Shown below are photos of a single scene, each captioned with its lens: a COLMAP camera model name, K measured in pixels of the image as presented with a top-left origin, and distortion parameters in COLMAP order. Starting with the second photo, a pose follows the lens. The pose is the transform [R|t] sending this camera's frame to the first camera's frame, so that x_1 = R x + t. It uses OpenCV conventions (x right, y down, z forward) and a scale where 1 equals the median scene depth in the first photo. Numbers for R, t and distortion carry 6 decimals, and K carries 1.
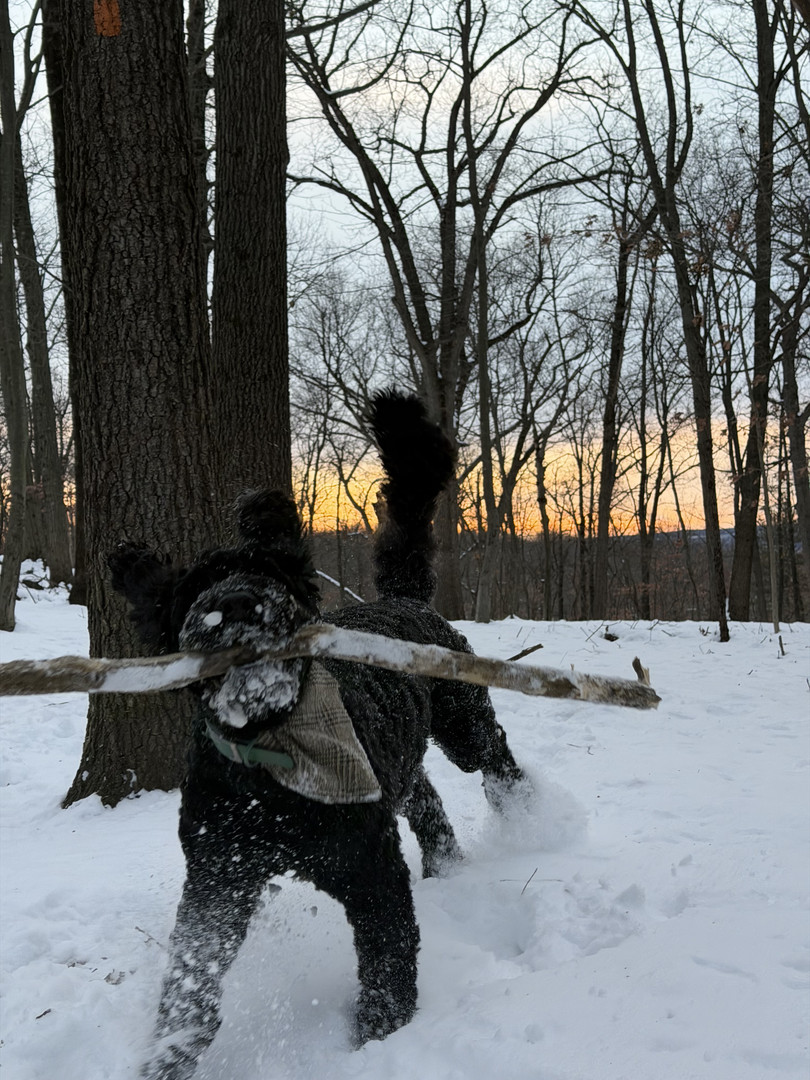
lens RADIAL K [[1518.9, 0, 455.7], [0, 1518.9, 583.1], [0, 0, 1]] dist [0.180134, -0.501187]
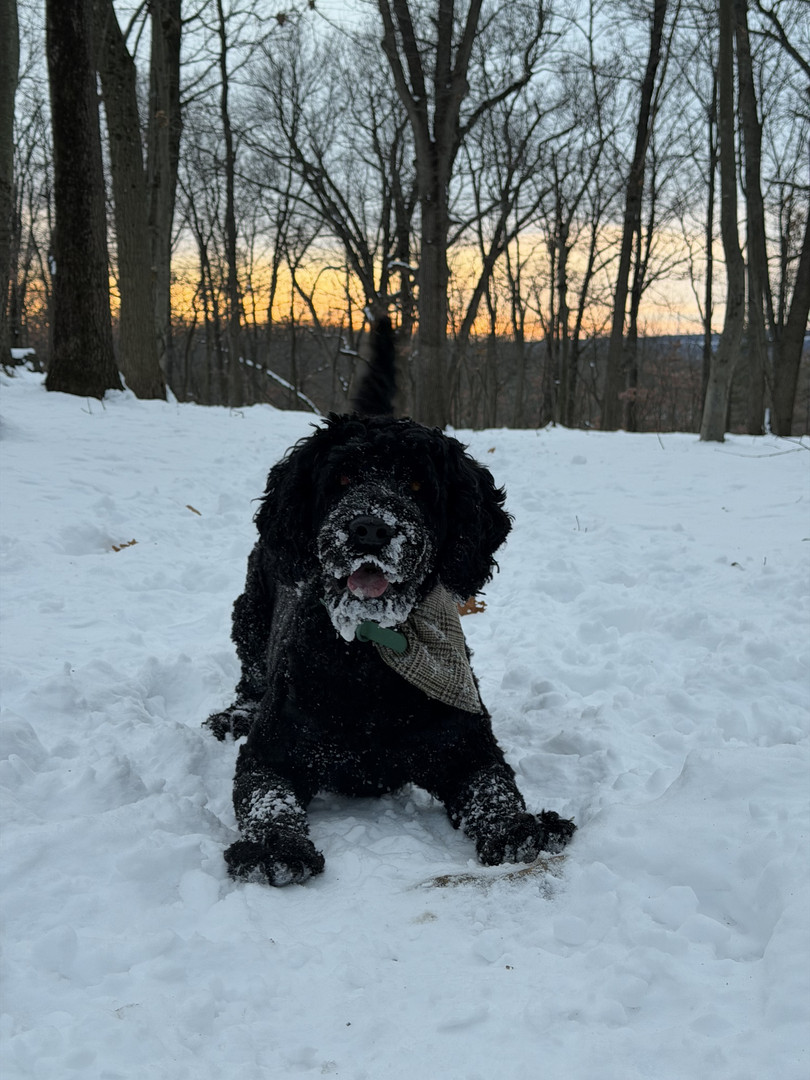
lens RADIAL K [[1509.8, 0, 426.0], [0, 1509.8, 539.1], [0, 0, 1]] dist [0.153135, -0.387125]
pose [[0.998793, 0.024020, 0.042851, -0.035153], [-0.028167, 0.994692, 0.098963, 0.002426], [-0.040246, -0.100050, 0.994168, 0.097828]]
